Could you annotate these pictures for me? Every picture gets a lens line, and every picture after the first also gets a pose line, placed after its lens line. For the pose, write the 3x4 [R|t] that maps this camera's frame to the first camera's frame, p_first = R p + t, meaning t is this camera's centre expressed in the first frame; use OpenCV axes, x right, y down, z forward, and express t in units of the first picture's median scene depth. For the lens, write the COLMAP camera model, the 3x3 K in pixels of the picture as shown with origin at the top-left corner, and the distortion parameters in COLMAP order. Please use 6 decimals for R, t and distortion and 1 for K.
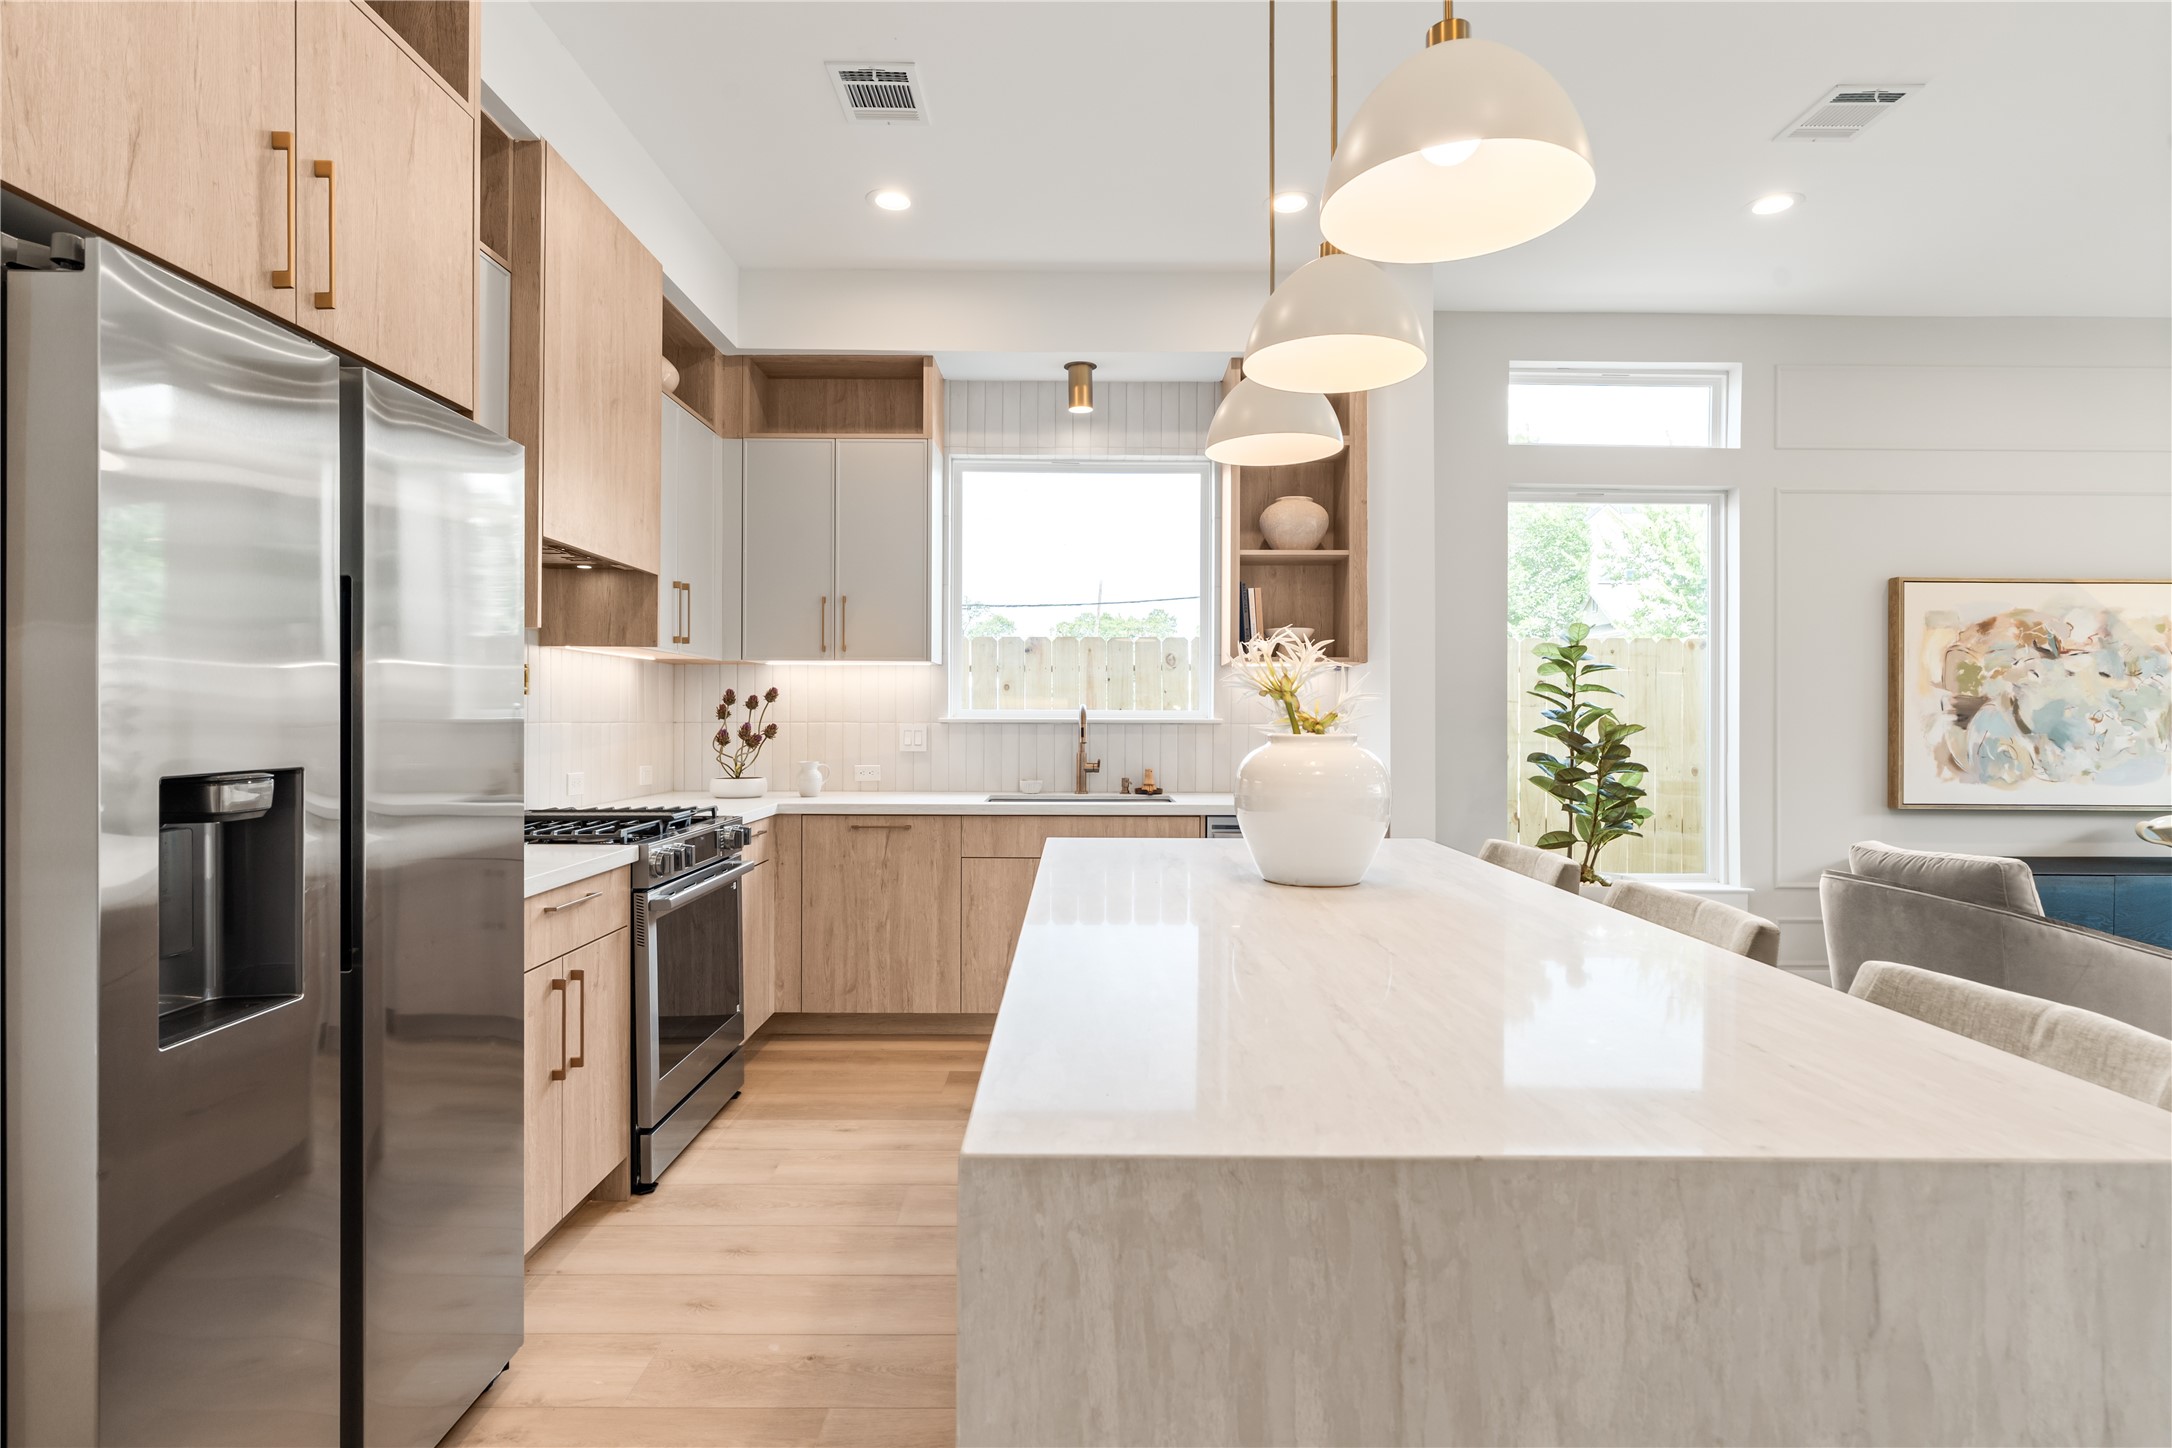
lens RADIAL K [[1072.8, 0, 1088.8], [0, 1072.8, 716.7], [0, 0, 1]] dist [-0.001874, -0.000081]
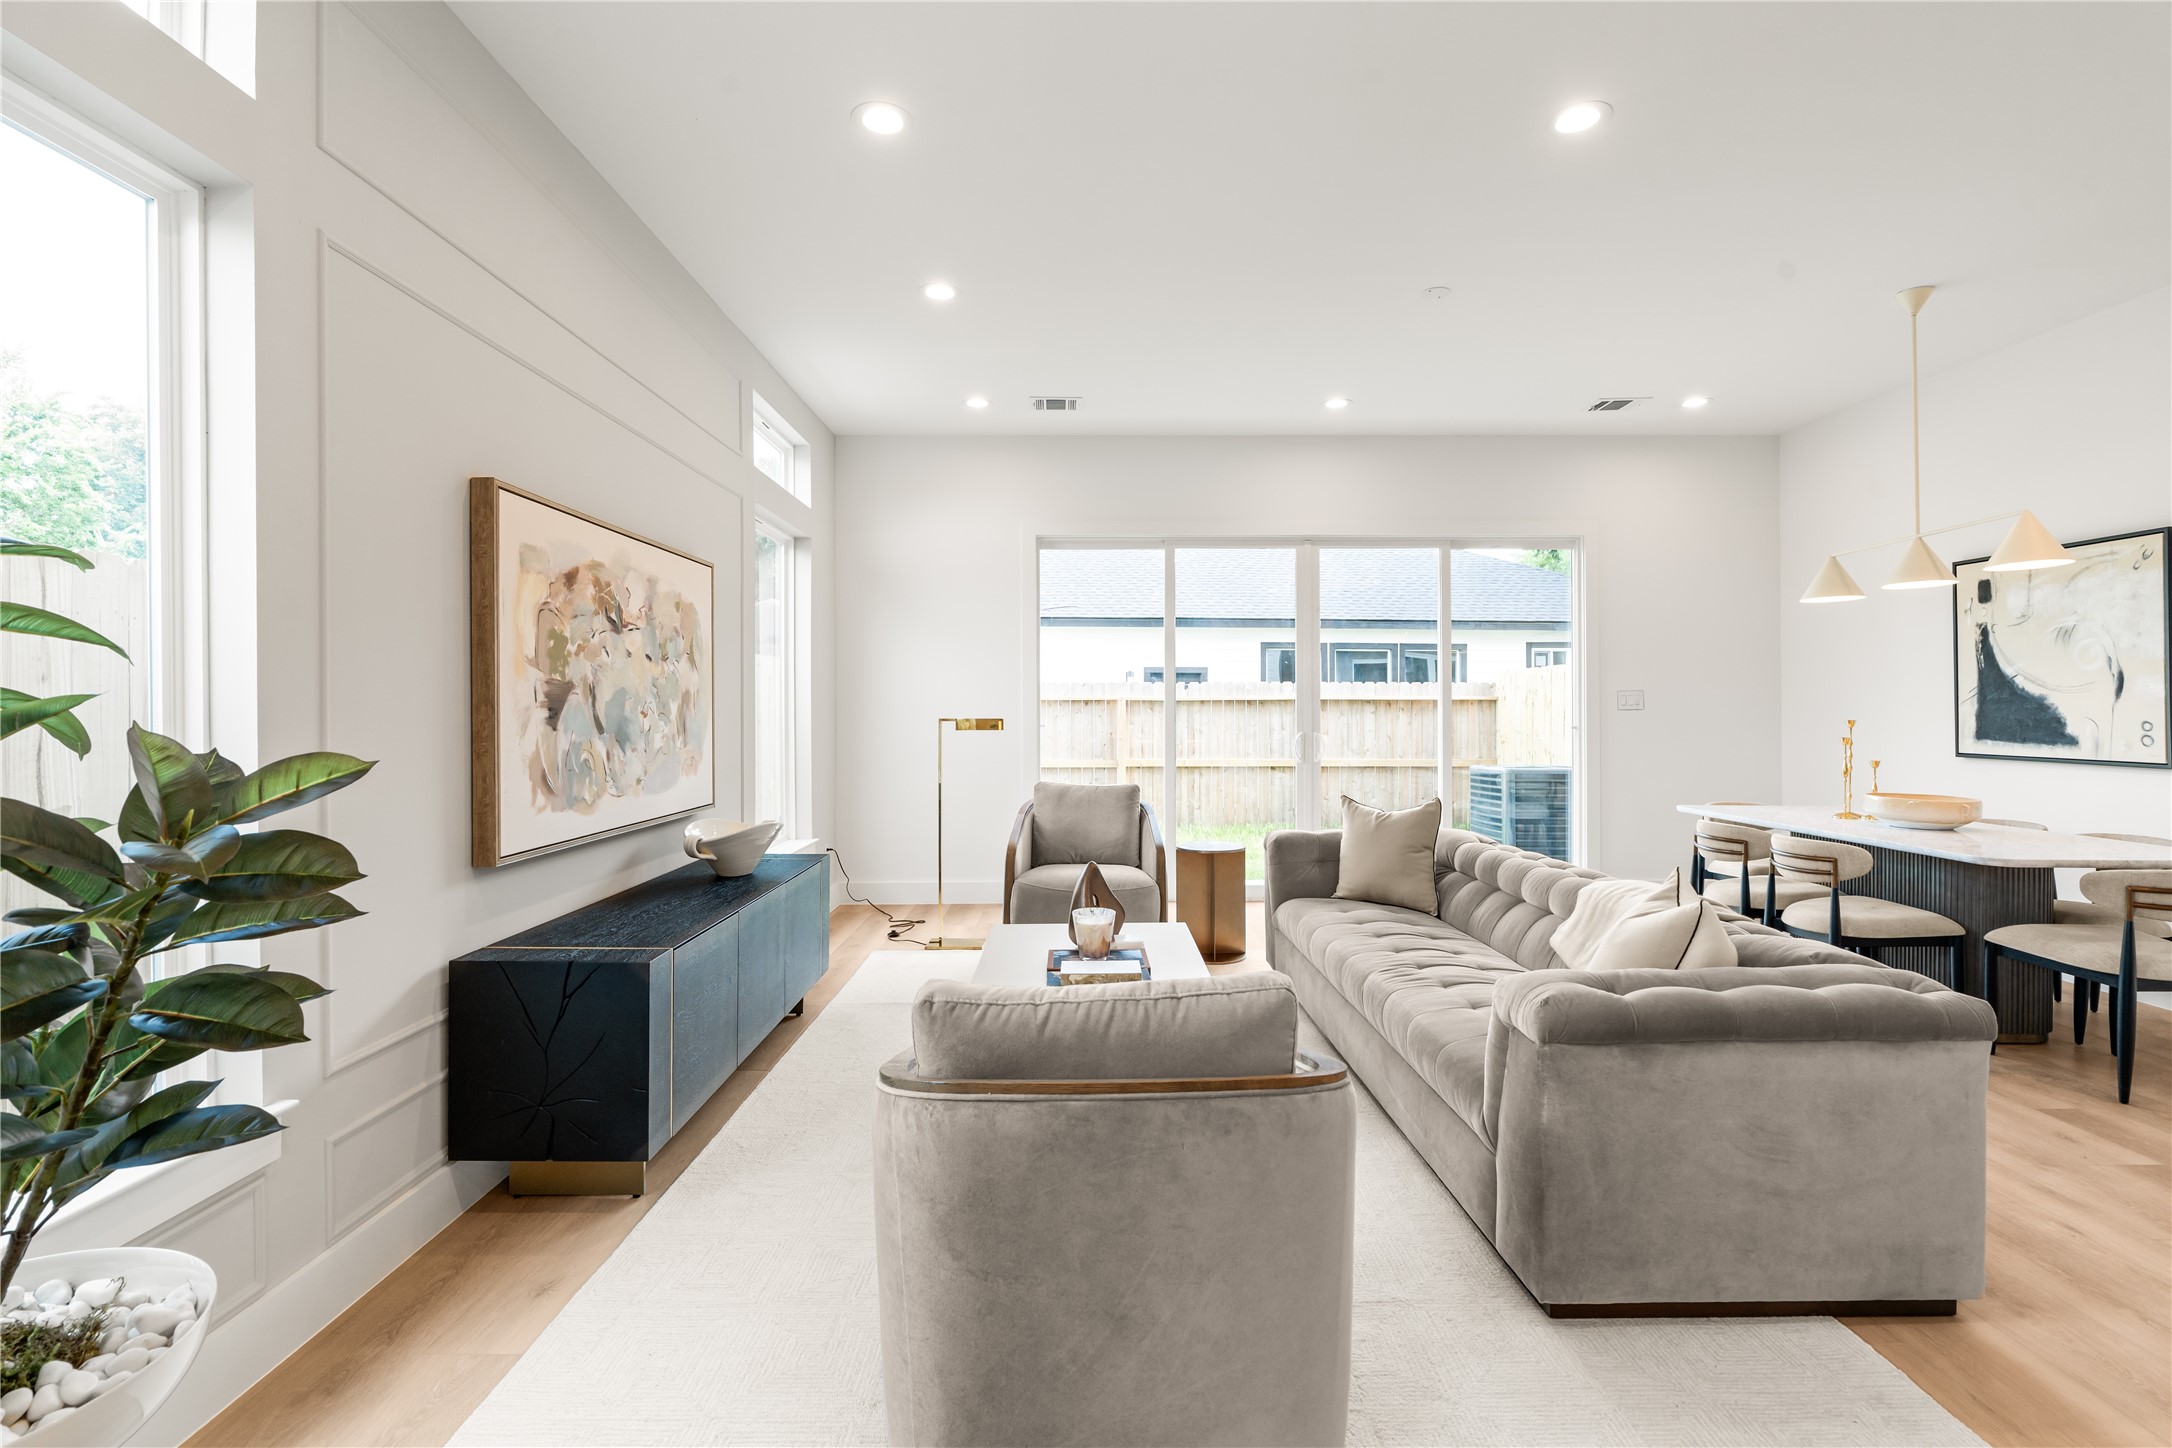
lens RADIAL K [[980.5, 0, 1084.3], [0, 980.5, 708.2], [0, 0, 1]] dist [-0.006724, 0.001580]
pose [[0.003097, -0.005815, 0.999978, 0.213427], [0.002351, 0.999980, 0.005808, -0.004707], [-0.999992, 0.002333, 0.003110, 0.670665]]
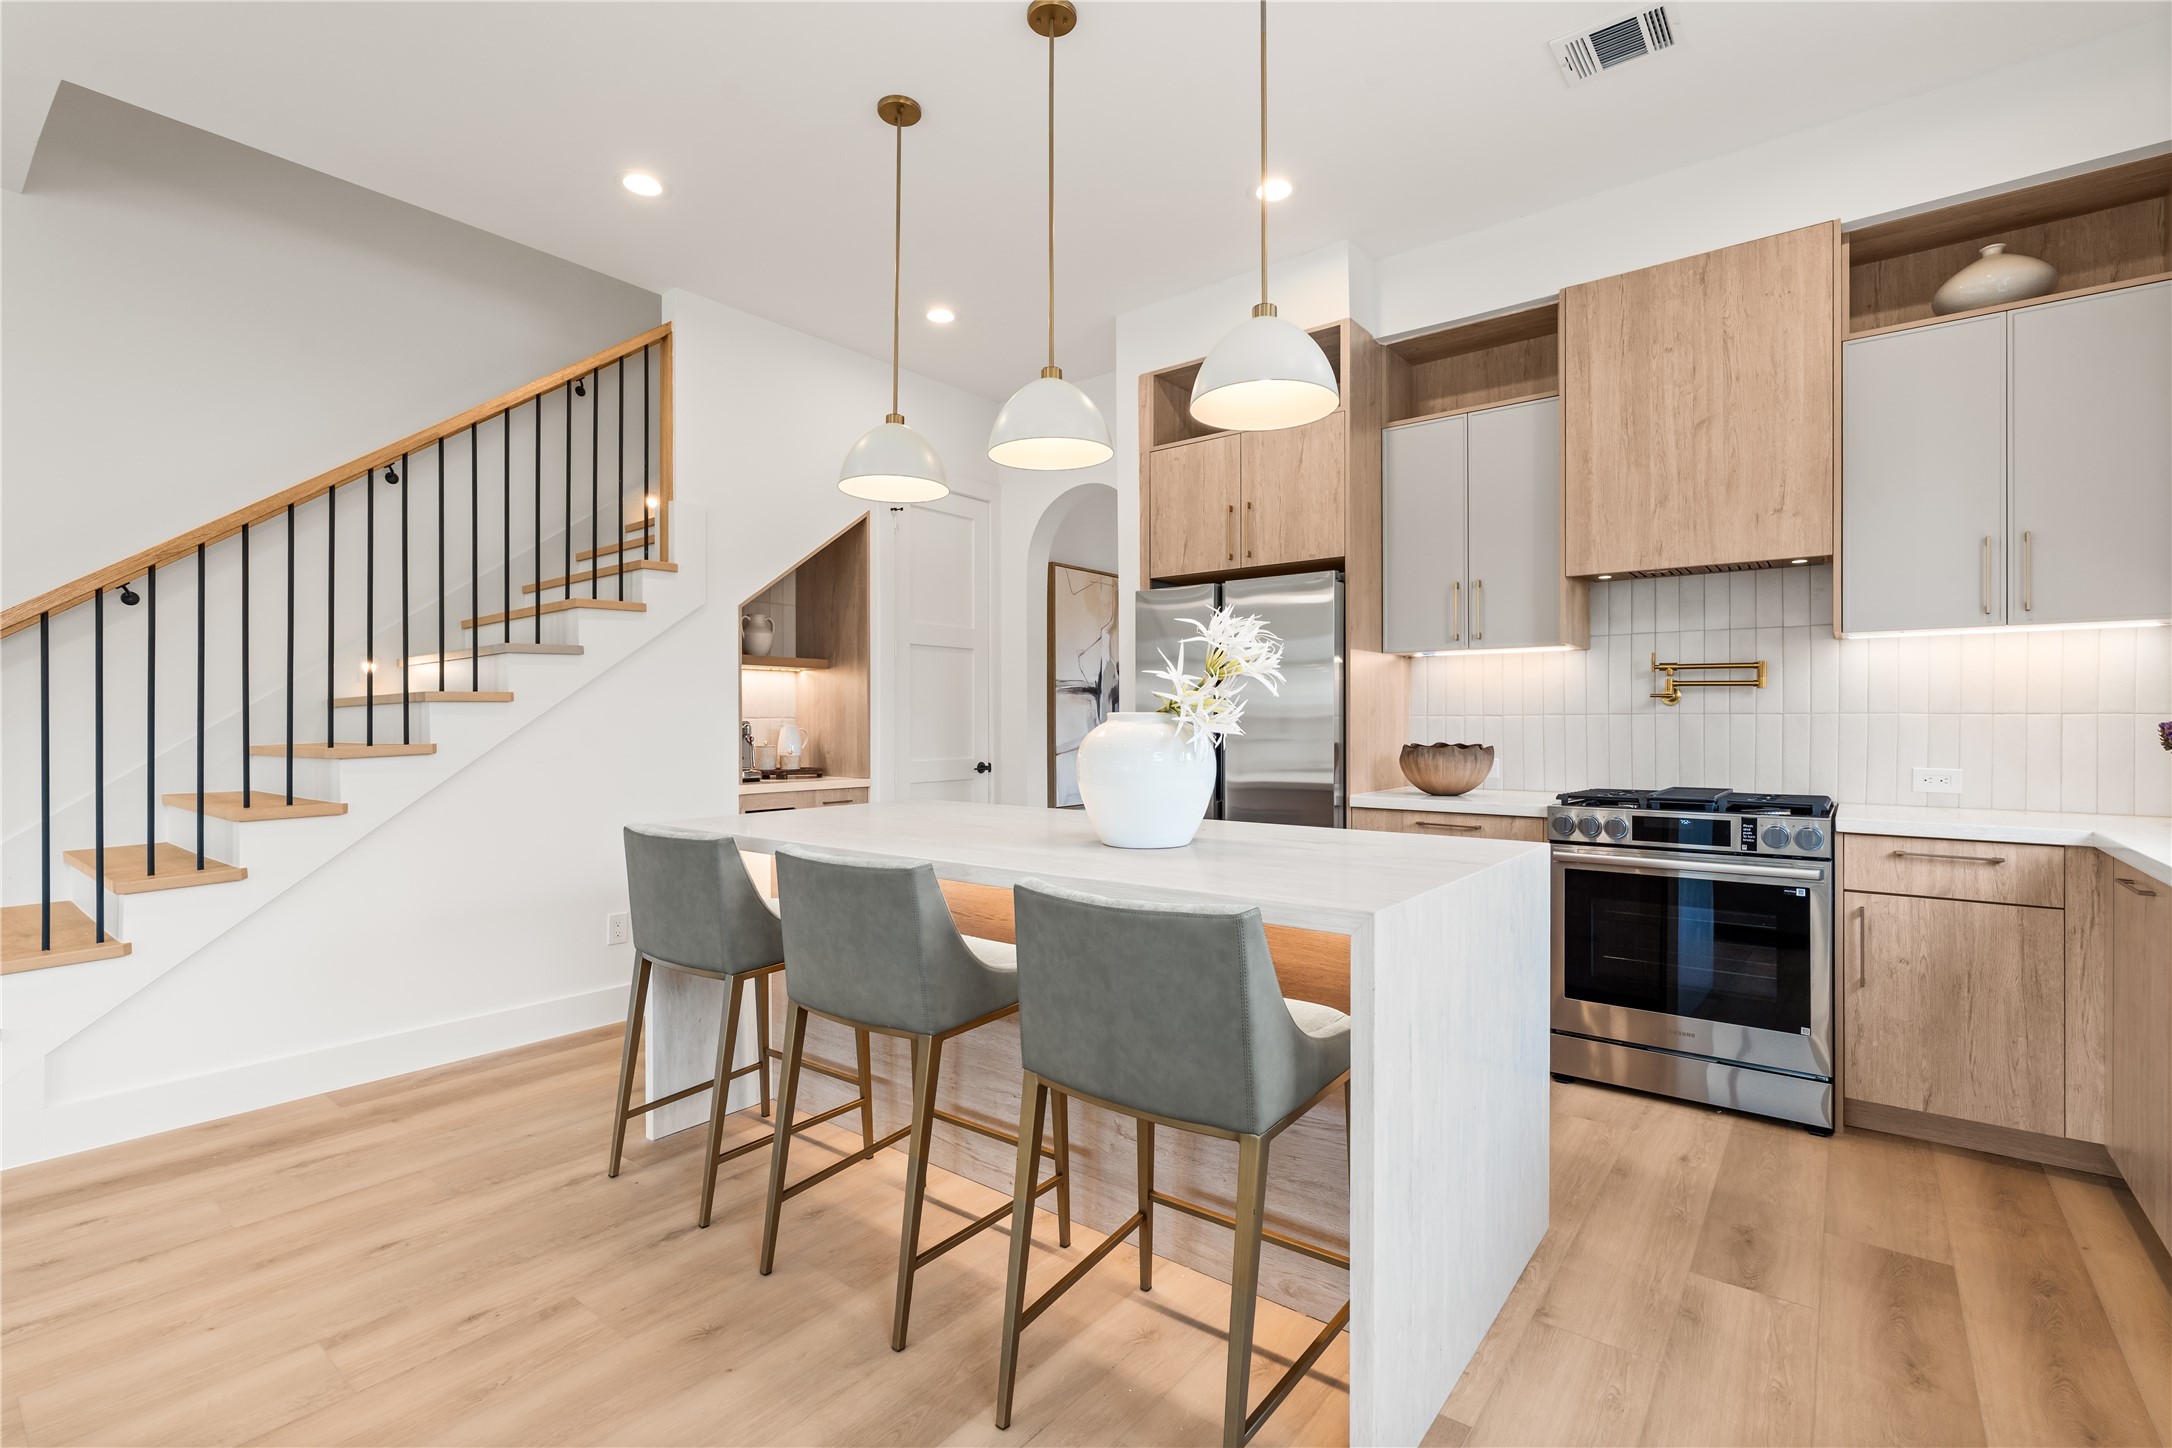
lens RADIAL K [[973.5, 0, 1086.0], [0, 973.5, 724.0], [0, 0, 1]] dist [-0.007365, 0.002496]
pose [[-0.625183, -0.002087, -0.780475, 0.501001], [-0.003506, 0.999994, 0.000135, 0.013601], [0.780470, 0.002821, -0.625187, 0.766670]]
